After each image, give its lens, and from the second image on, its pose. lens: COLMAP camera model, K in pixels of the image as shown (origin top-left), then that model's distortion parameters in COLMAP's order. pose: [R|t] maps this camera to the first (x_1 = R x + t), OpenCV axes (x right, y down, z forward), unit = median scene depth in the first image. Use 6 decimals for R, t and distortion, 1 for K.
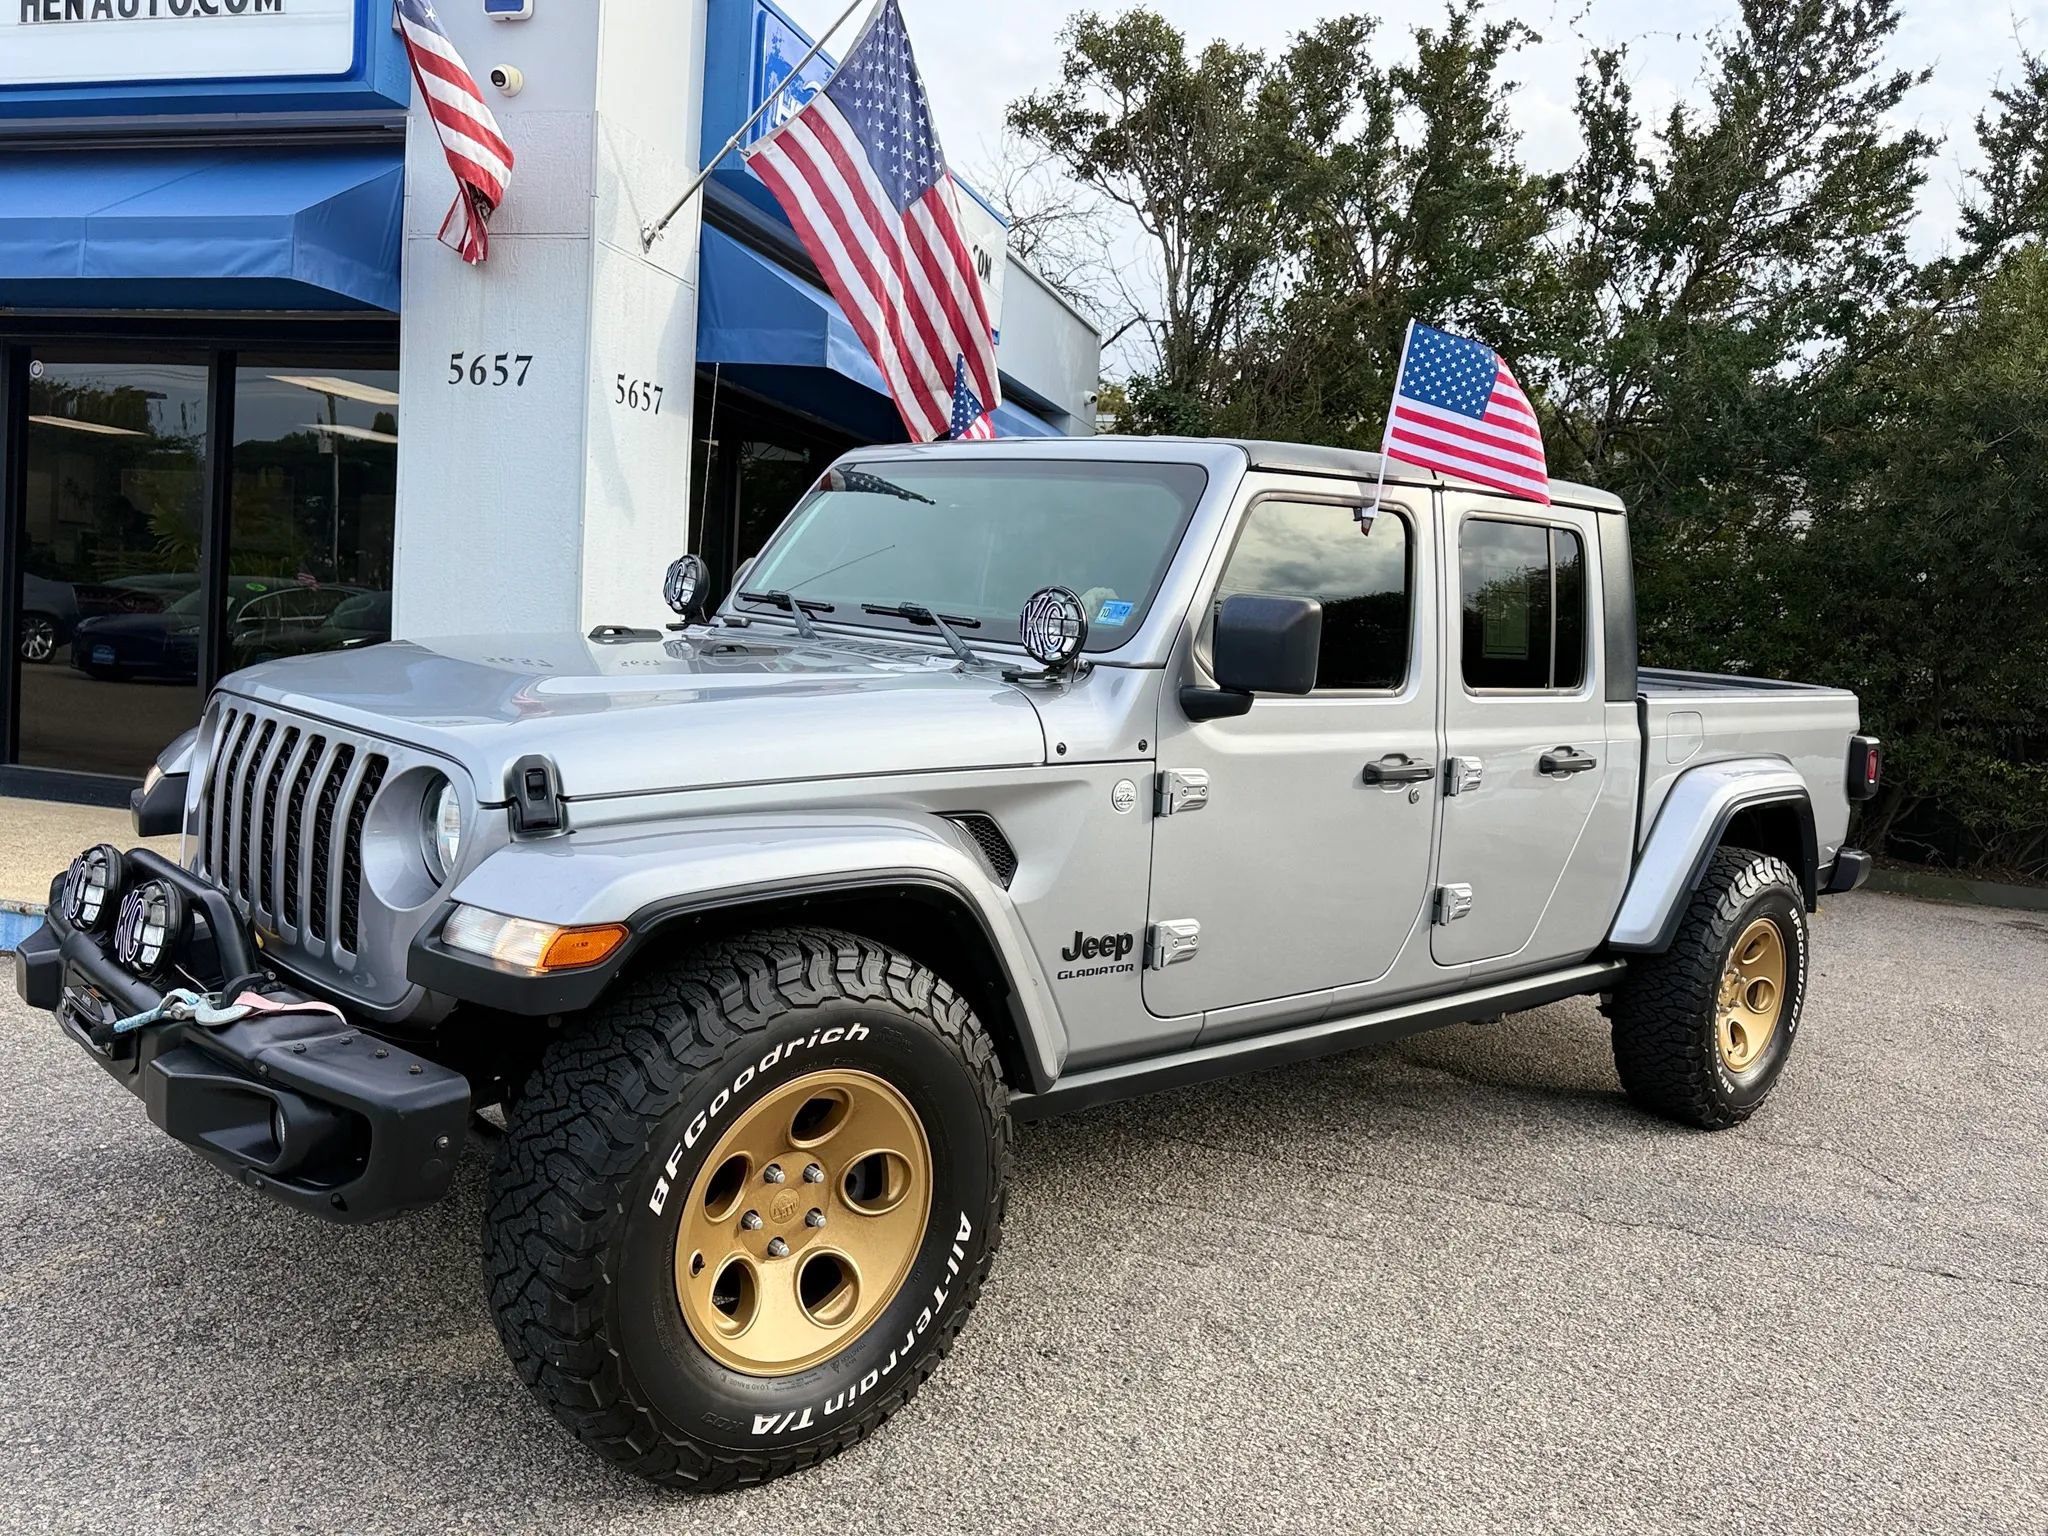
lens RADIAL K [[1635.0, 0, 1034.5], [0, 1635.0, 746.4], [0, 0, 1]] dist [0.058732, -0.088086]
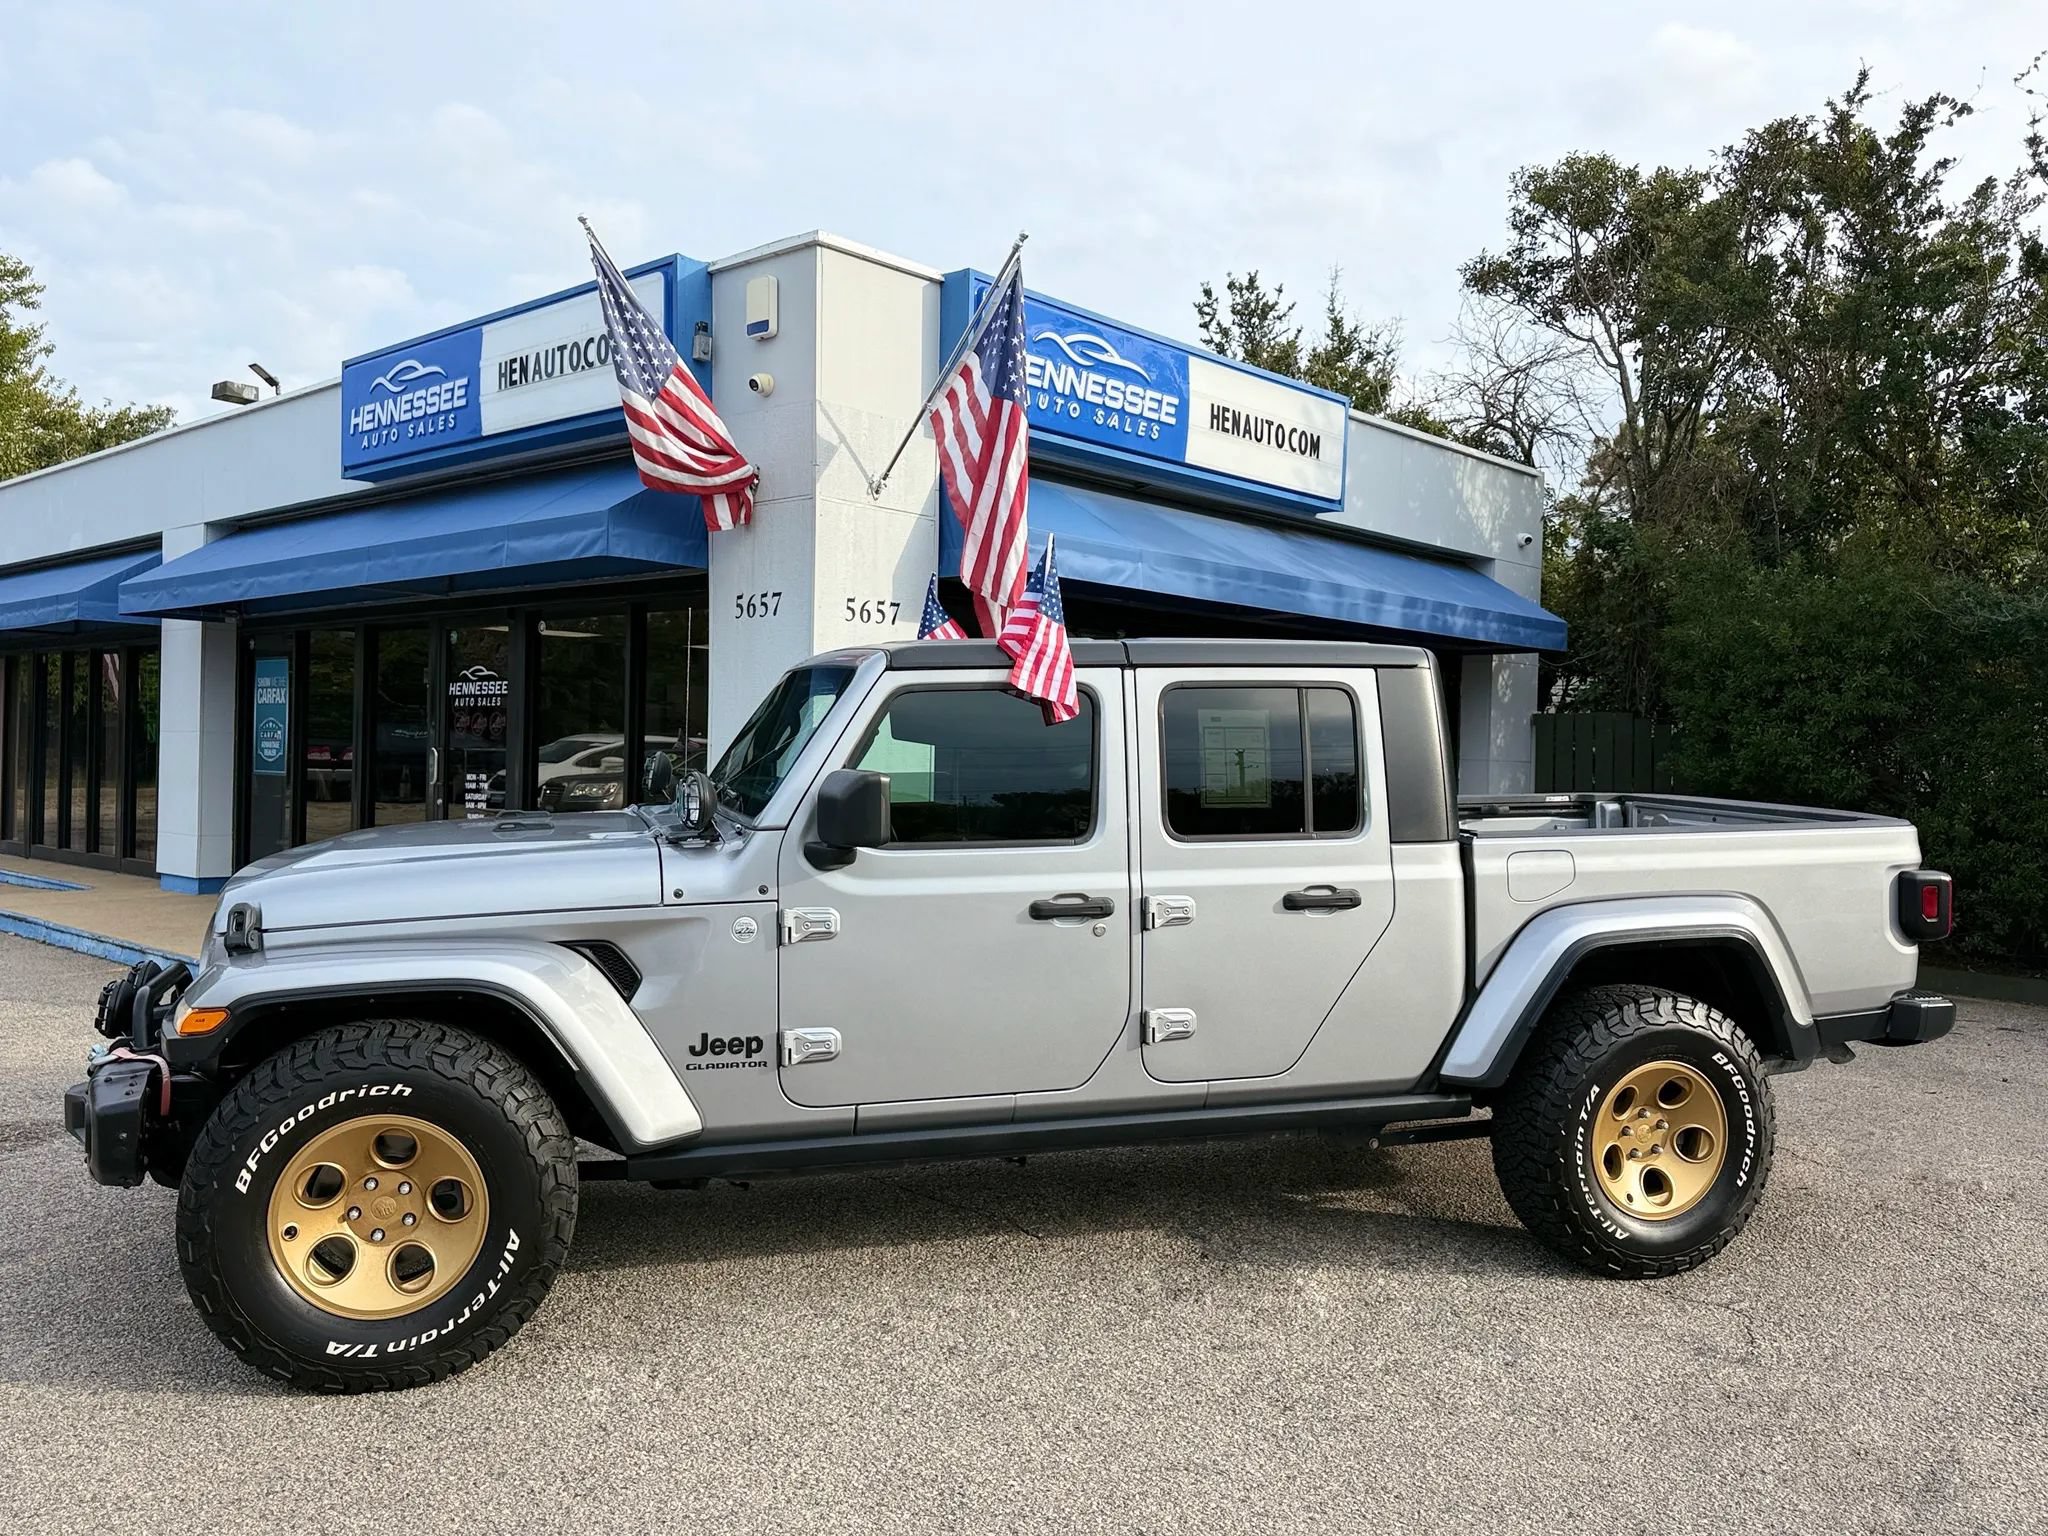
lens RADIAL K [[1612.2, 0, 1025.8], [0, 1612.2, 768.9], [0, 0, 1]] dist [0.117295, -0.193893]
pose [[0.893752, -0.045323, -0.446265, 0.668810], [0.010513, 0.996726, -0.080173, 0.007009], [0.448438, 0.066963, 0.891302, -0.052044]]
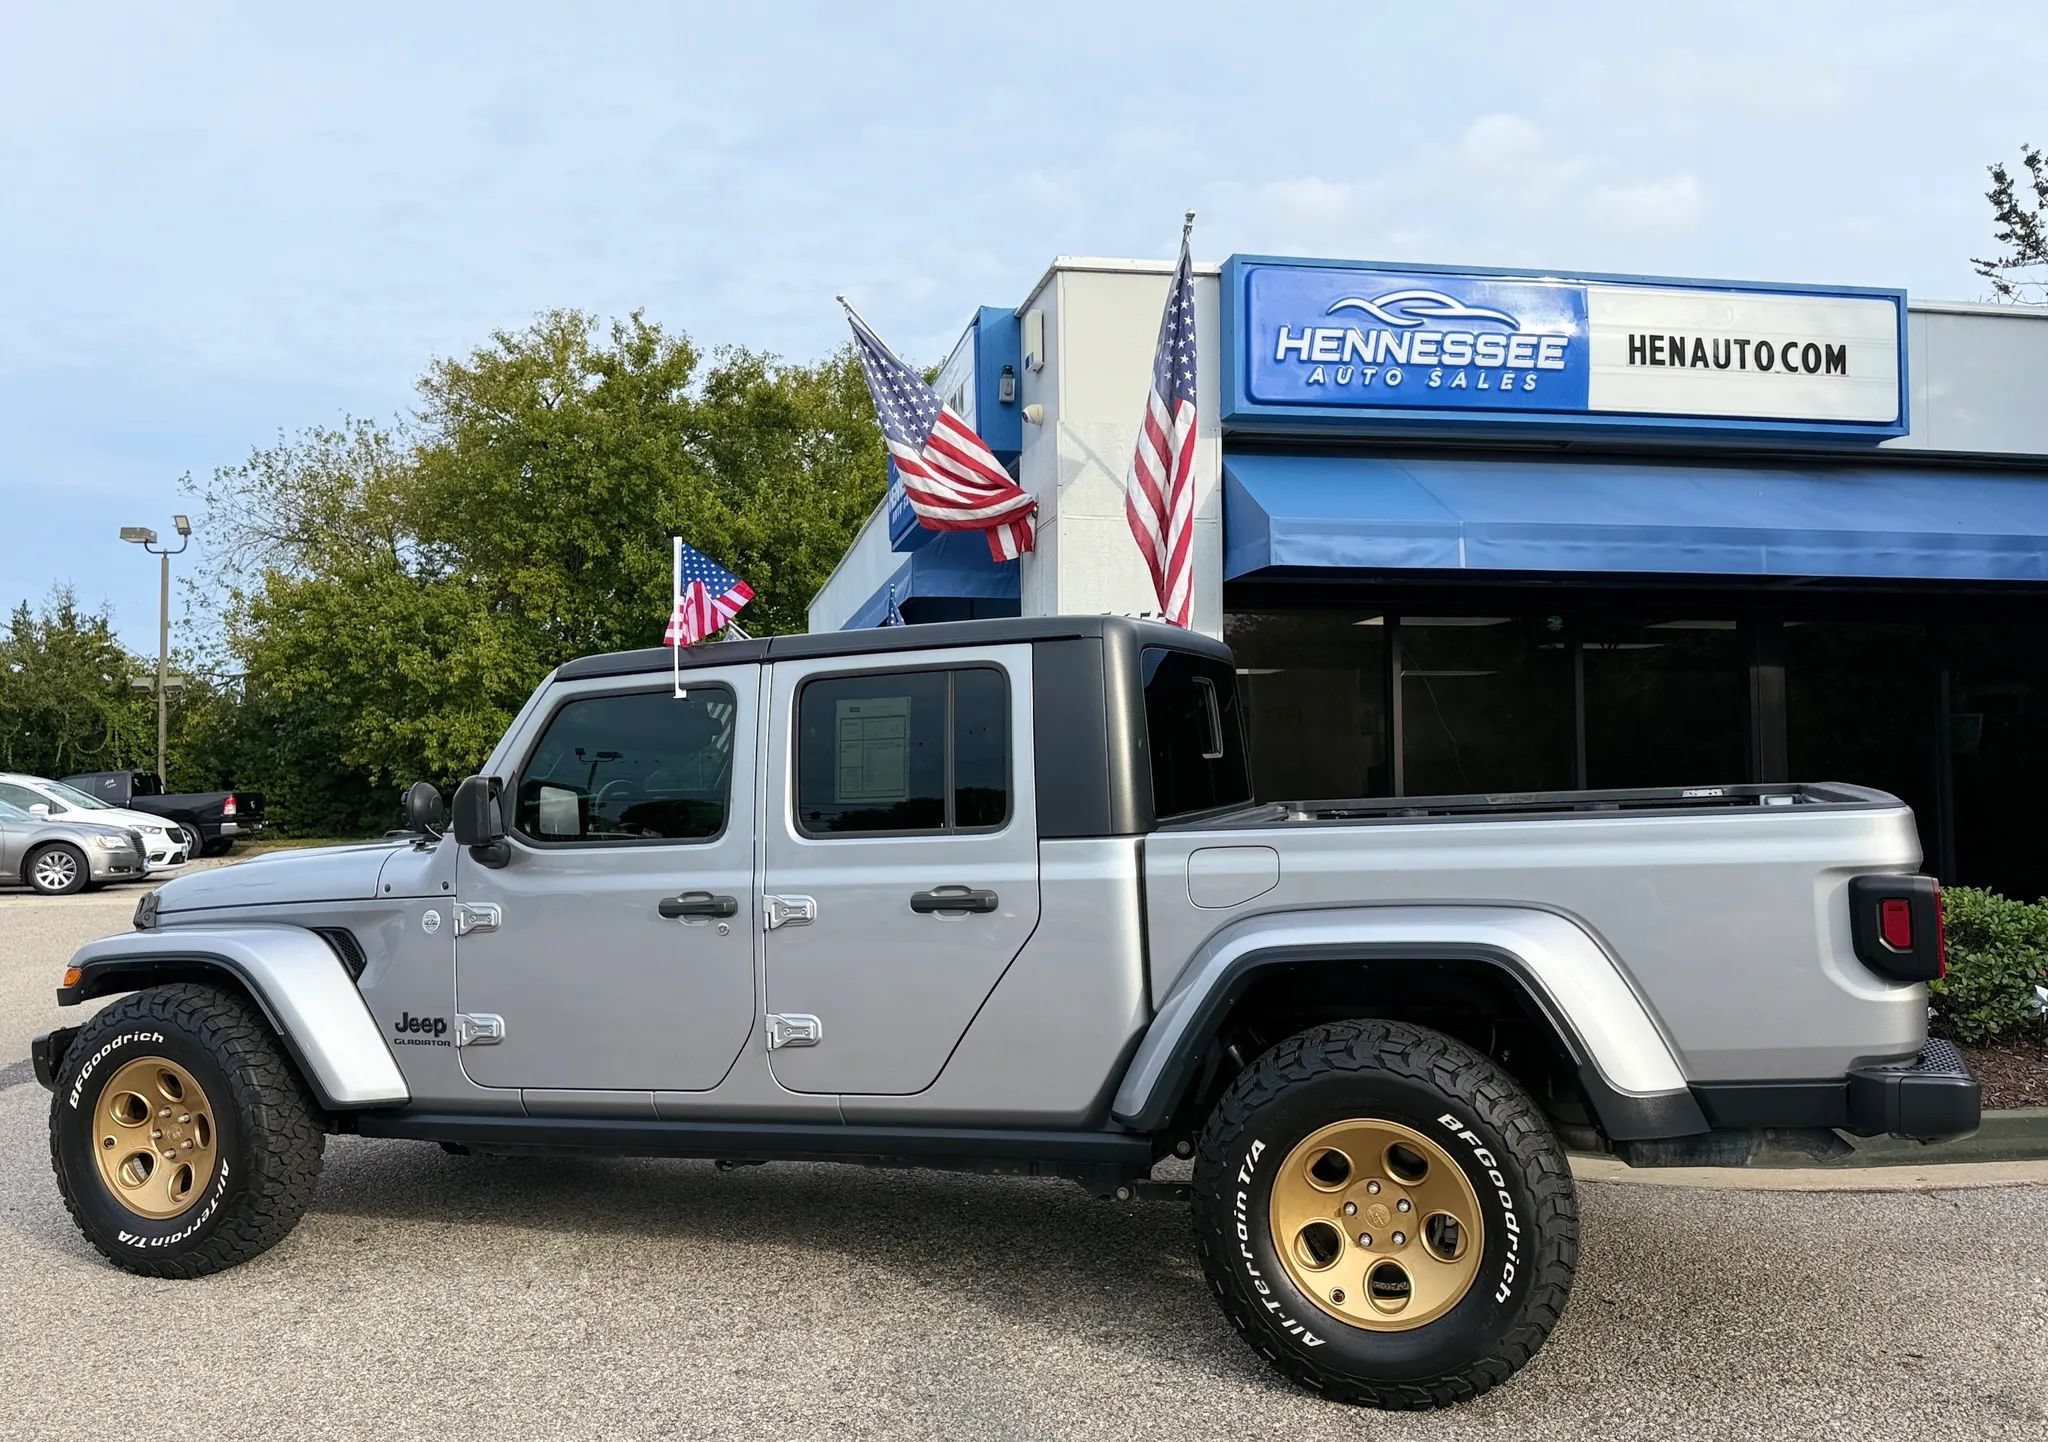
lens RADIAL K [[1662.9, 0, 988.4], [0, 1662.9, 725.8], [0, 0, 1]] dist [0.137392, -0.273665]
pose [[0.448667, -0.110227, -0.886875, 1.307420], [-0.016240, 0.991195, -0.131408, 0.037574], [0.893551, 0.073362, 0.442927, 0.605662]]
